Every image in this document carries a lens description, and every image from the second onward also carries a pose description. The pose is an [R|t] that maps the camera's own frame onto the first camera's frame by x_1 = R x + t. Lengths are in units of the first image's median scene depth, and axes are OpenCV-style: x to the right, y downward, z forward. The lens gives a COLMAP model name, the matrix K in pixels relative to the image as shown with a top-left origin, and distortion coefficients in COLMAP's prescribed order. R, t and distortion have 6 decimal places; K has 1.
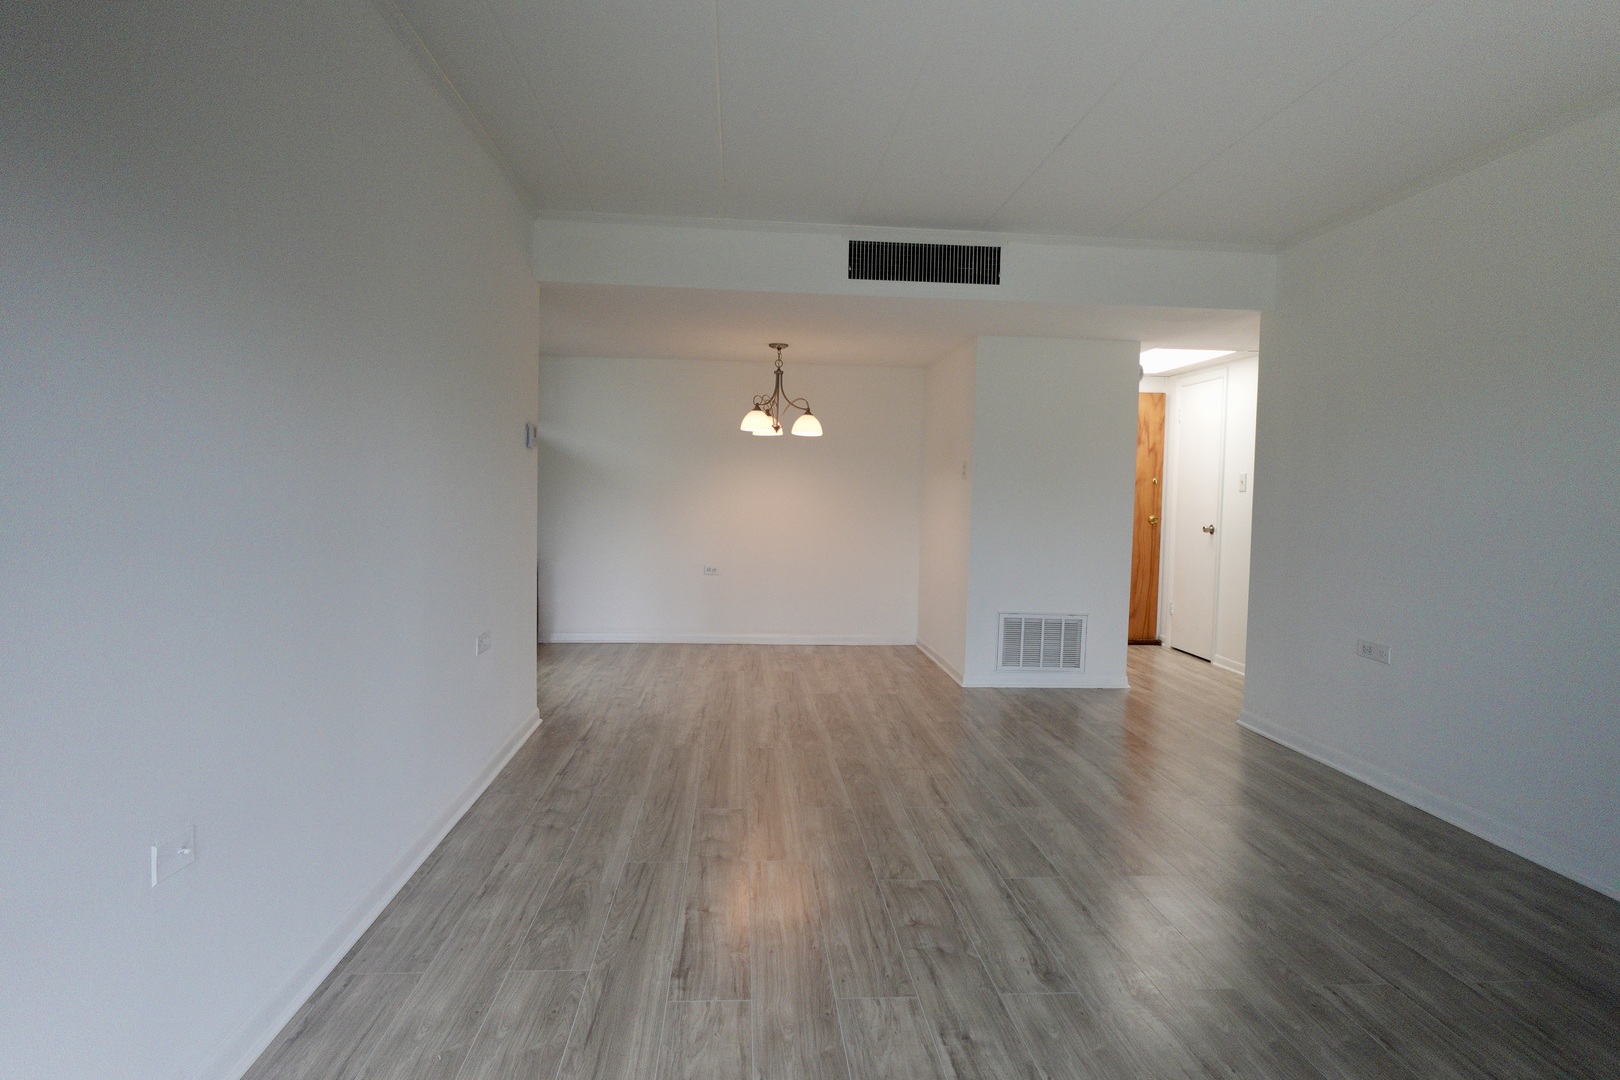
lens RADIAL K [[908.1, 0, 810.0], [0, 908.1, 540.0], [0, 0, 1]] dist [-0.001033, -0.000229]
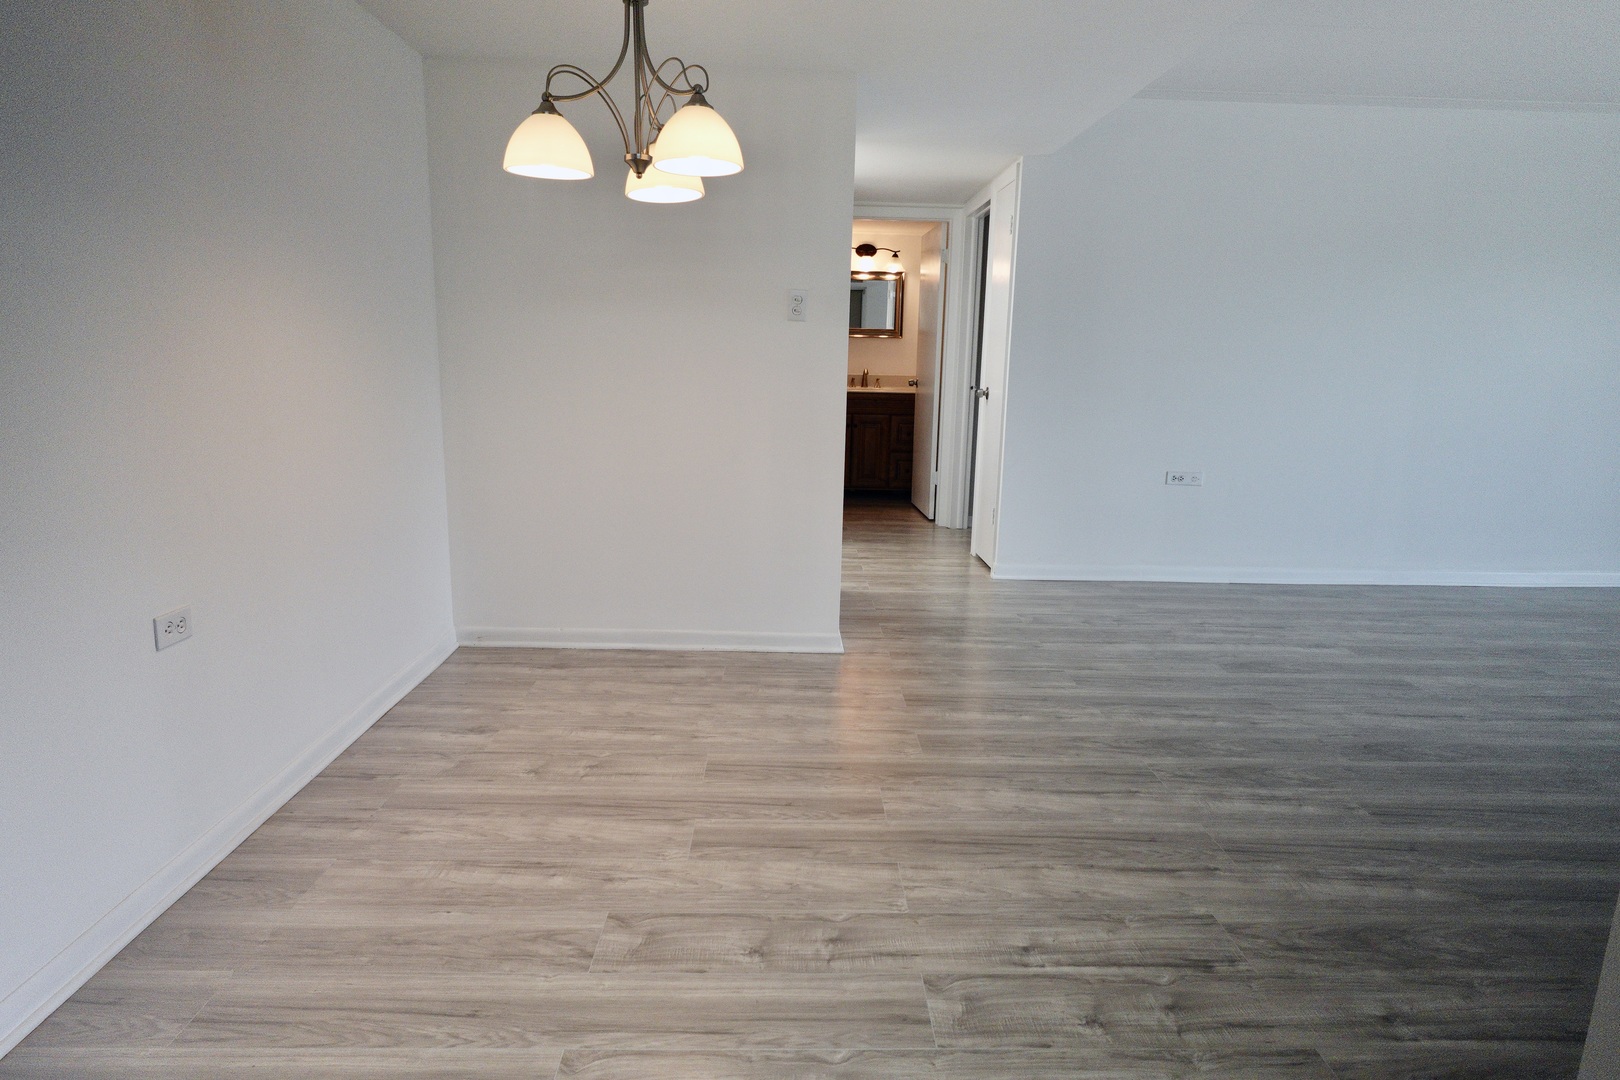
lens RADIAL K [[908.1, 0, 810.0], [0, 908.1, 540.0], [0, 0, 1]] dist [-0.001033, -0.000229]
pose [[0.065051, -0.218344, 0.973701, -0.636012], [0.035021, 0.975666, 0.216445, -0.082660], [-0.997267, 0.020020, 0.071115, 1.383687]]
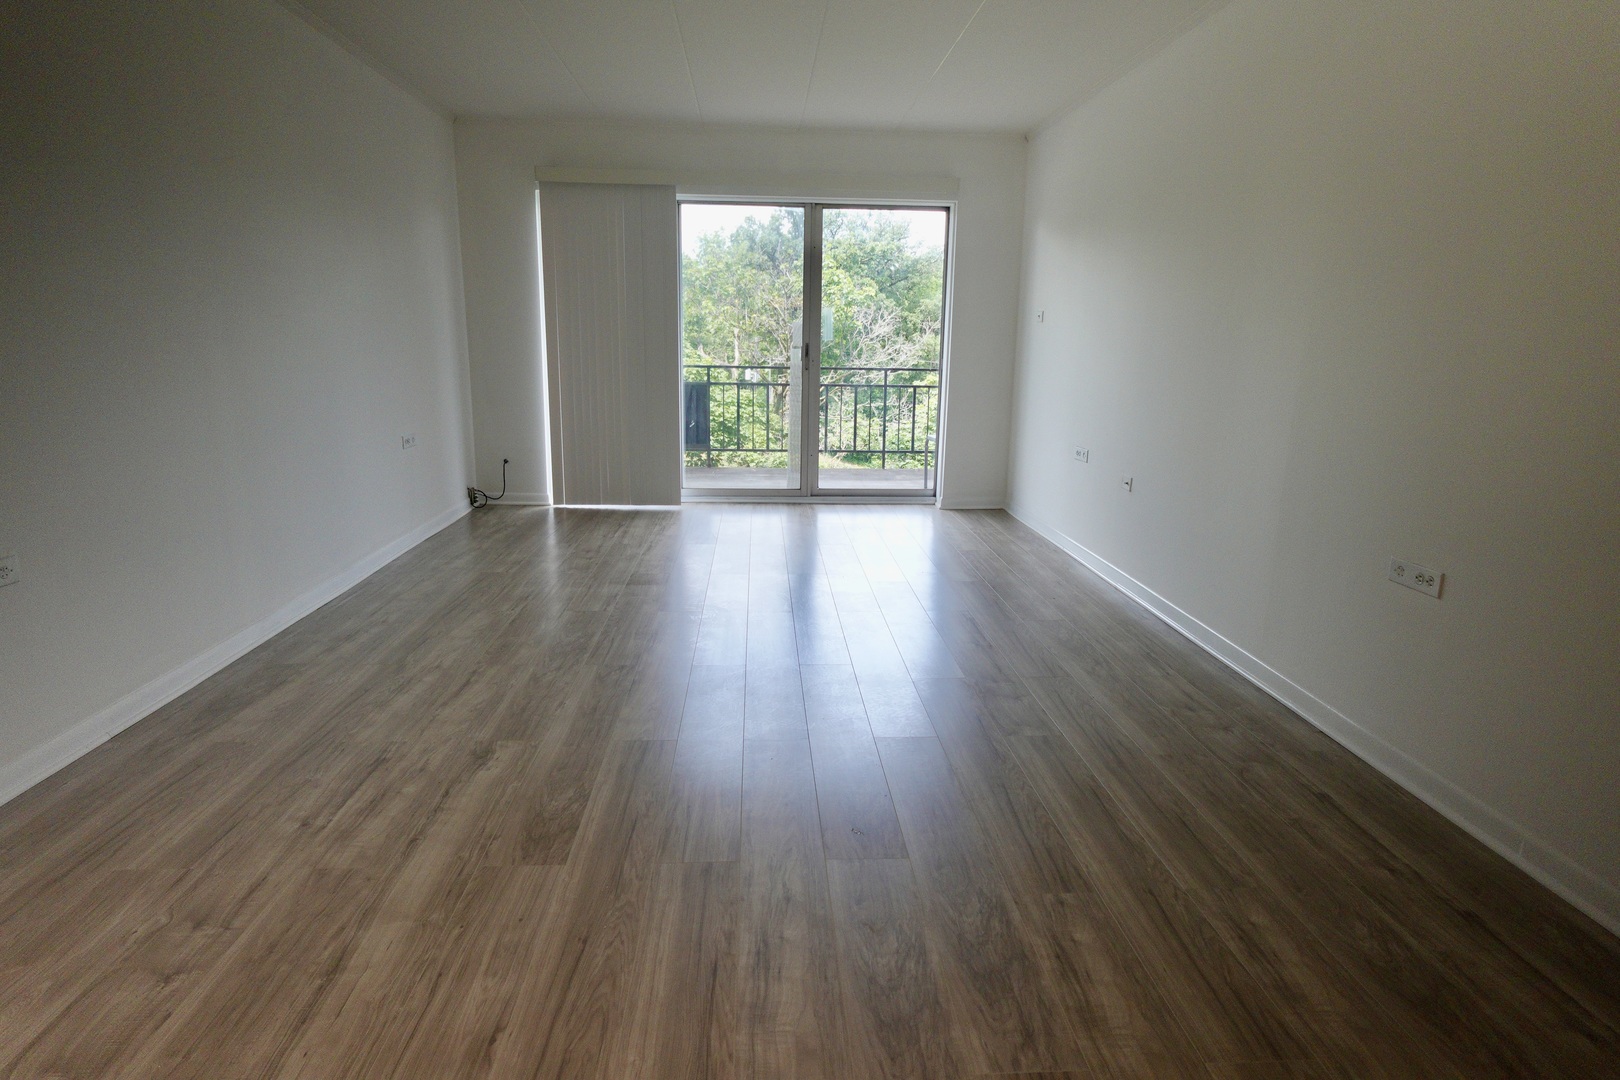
lens RADIAL K [[908.1, 0, 810.0], [0, 908.1, 540.0], [0, 0, 1]] dist [-0.001033, -0.000229]
pose [[-0.998957, -0.044441, 0.010495, 0.087889], [-0.040034, 0.962901, 0.266868, -0.072755], [-0.021965, 0.266169, -0.963676, 1.489261]]
